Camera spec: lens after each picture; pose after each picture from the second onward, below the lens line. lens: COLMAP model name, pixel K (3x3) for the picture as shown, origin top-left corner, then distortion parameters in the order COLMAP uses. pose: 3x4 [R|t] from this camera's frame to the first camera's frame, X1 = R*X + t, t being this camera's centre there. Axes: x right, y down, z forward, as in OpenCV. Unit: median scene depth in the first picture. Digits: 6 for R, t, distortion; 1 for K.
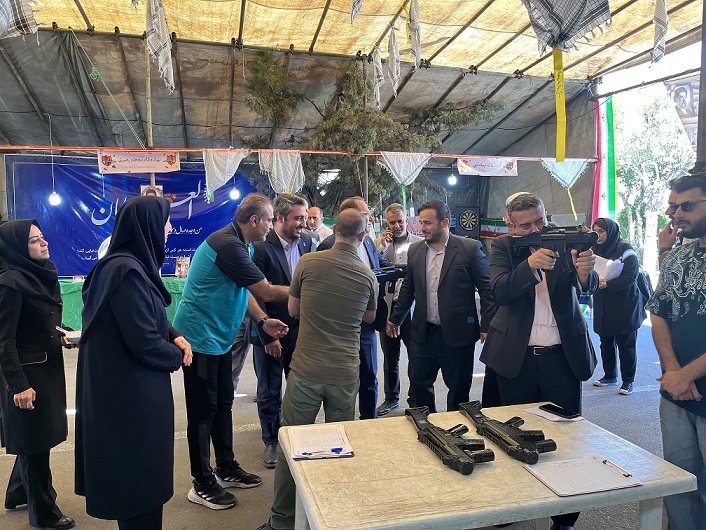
lens RADIAL K [[546.1, 0, 353.0], [0, 546.1, 265.0], [0, 0, 1]] dist [0.059344, -0.081511]
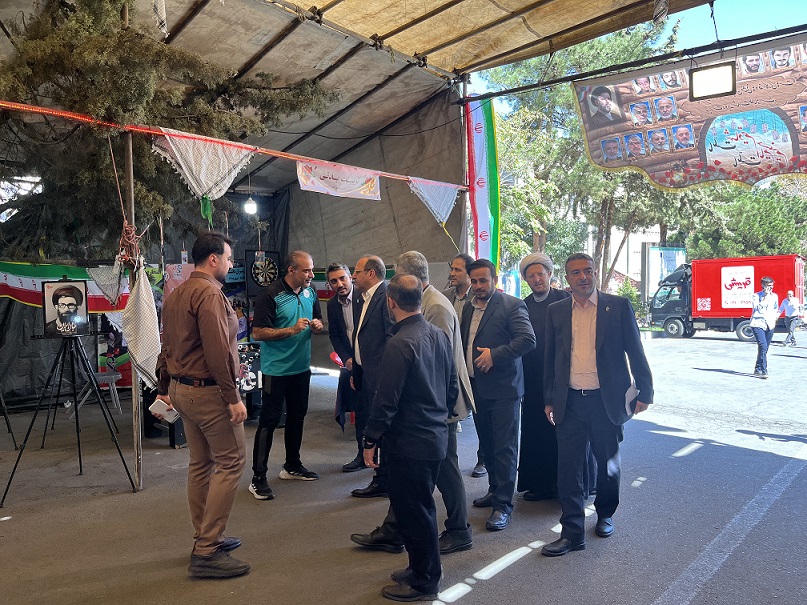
lens RADIAL K [[624.2, 0, 403.5], [0, 624.2, 302.5], [0, 0, 1]] dist [0.059344, -0.081511]
pose [[0.858394, -0.015456, 0.512758, -0.049354], [0.035301, 0.998956, -0.028986, -0.022077], [-0.511775, 0.042982, 0.858044, 0.362254]]
